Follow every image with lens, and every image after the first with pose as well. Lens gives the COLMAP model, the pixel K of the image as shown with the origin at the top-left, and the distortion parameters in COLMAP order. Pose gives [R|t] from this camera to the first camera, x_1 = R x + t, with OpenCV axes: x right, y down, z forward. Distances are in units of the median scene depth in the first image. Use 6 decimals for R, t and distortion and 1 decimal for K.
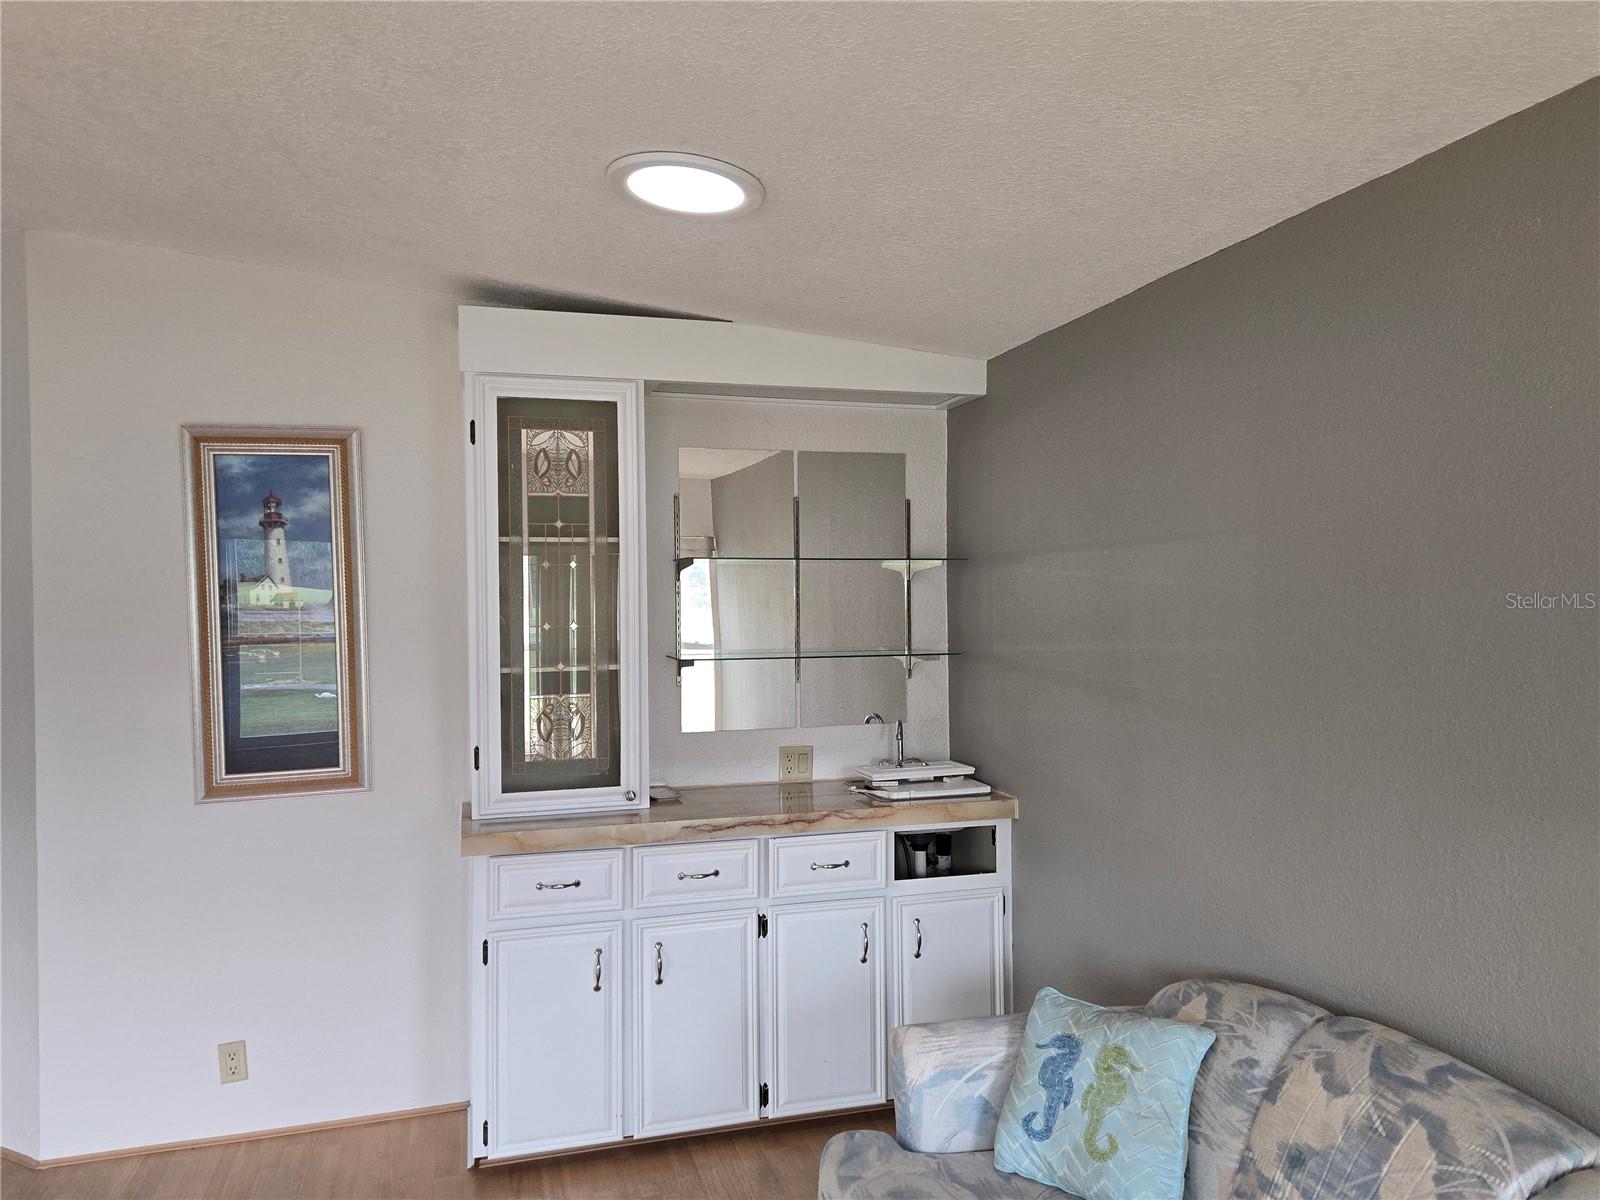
lens RADIAL K [[1143.9, 0, 800.0], [0, 1143.9, 600.0], [0, 0, 1]] dist [0.094836, -0.093384]
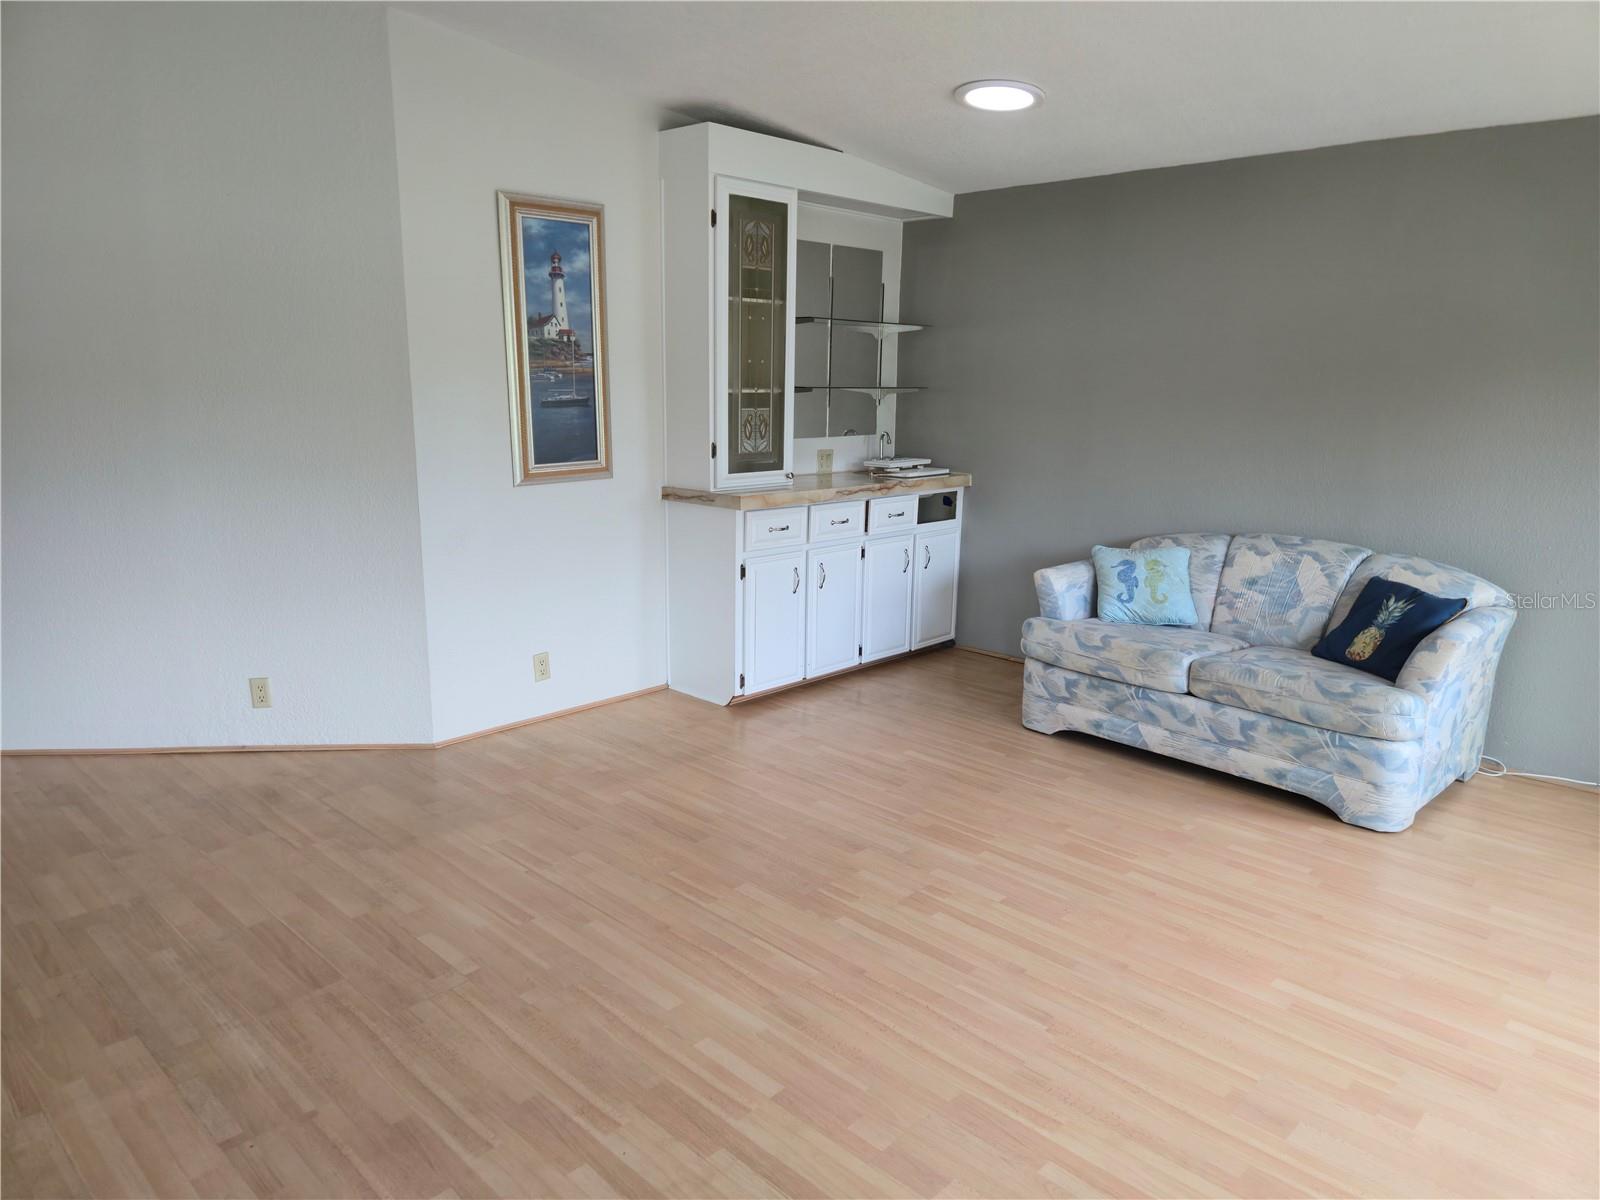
lens RADIAL K [[1085.6, 0, 802.0], [0, 1085.6, 595.7], [0, 0, 1]] dist [0.087994, -0.083089]
pose [[0.864520, -0.078219, 0.496475, -0.877208], [-0.021844, 0.981035, 0.192598, 0.047072], [-0.502124, -0.177350, 0.846415, -0.275090]]
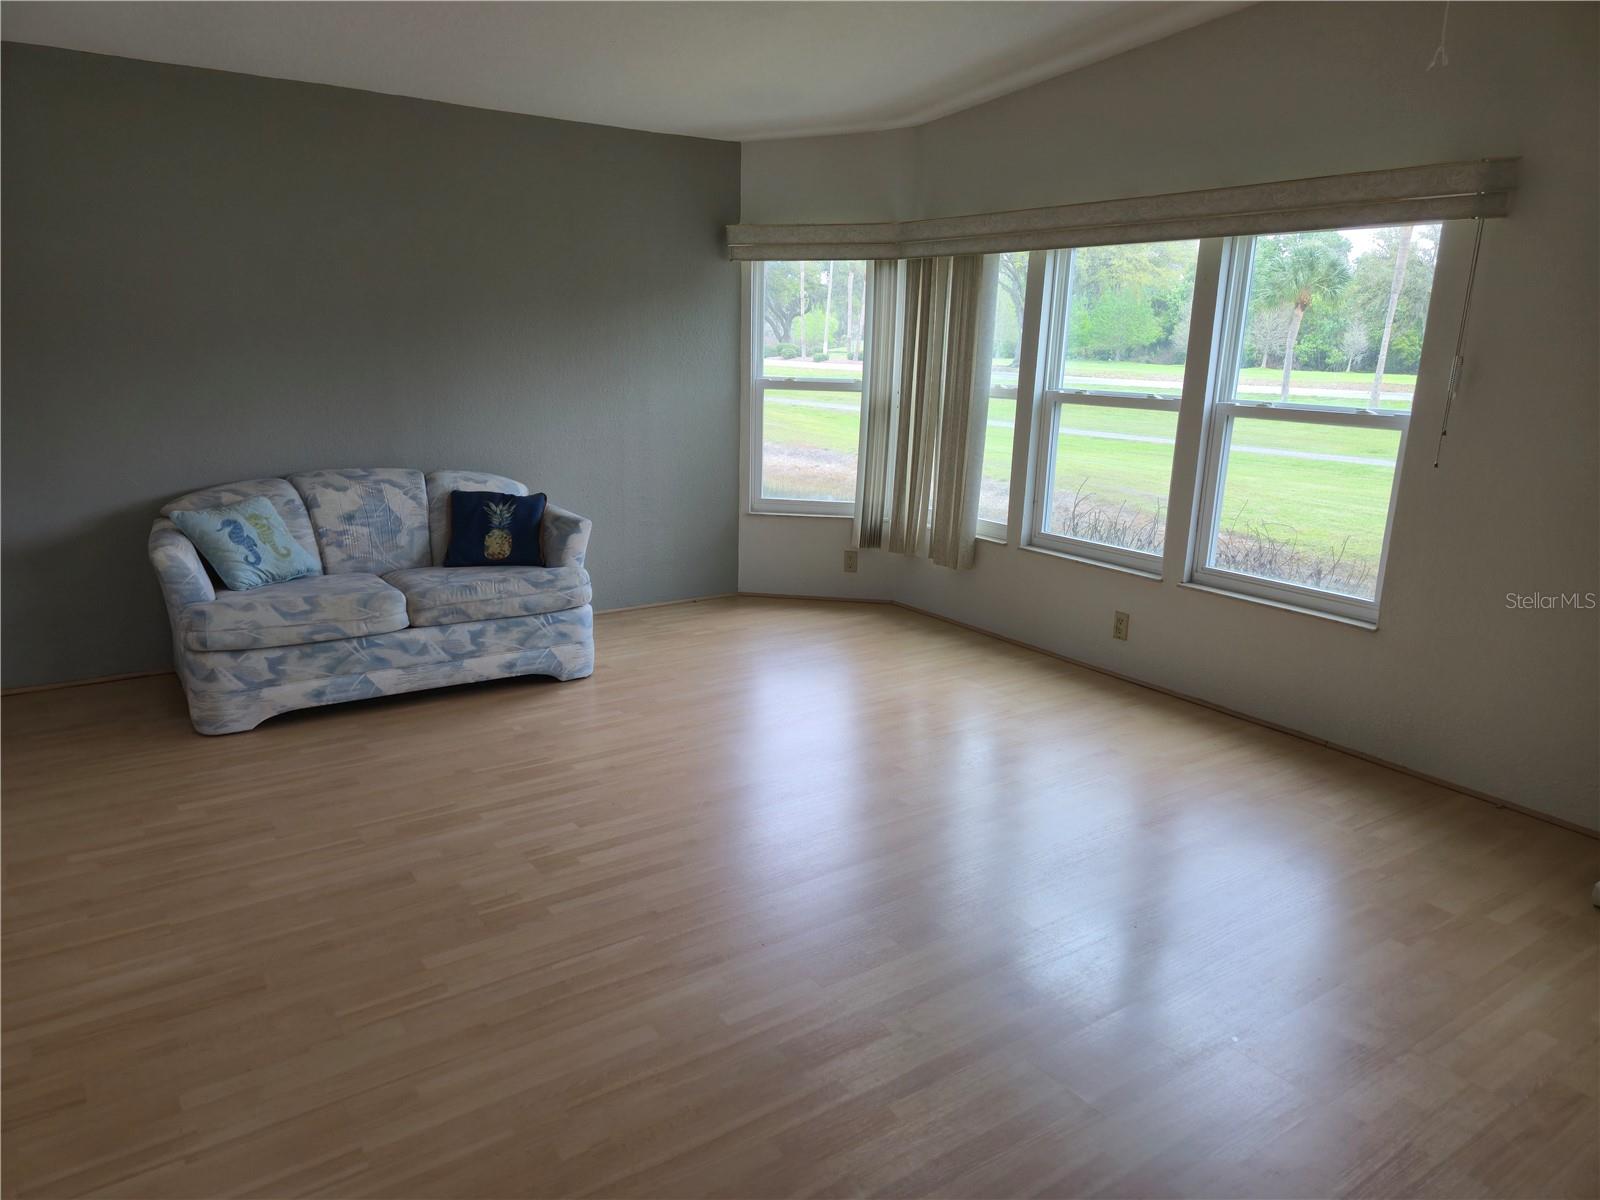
lens RADIAL K [[1085.6, 0, 802.0], [0, 1085.6, 595.7], [0, 0, 1]] dist [0.087994, -0.083089]
pose [[-0.329002, -0.216654, 0.919140, -1.200220], [-0.012618, 0.974248, 0.225127, 0.055379], [-0.944245, 0.062470, -0.323263, 0.487513]]
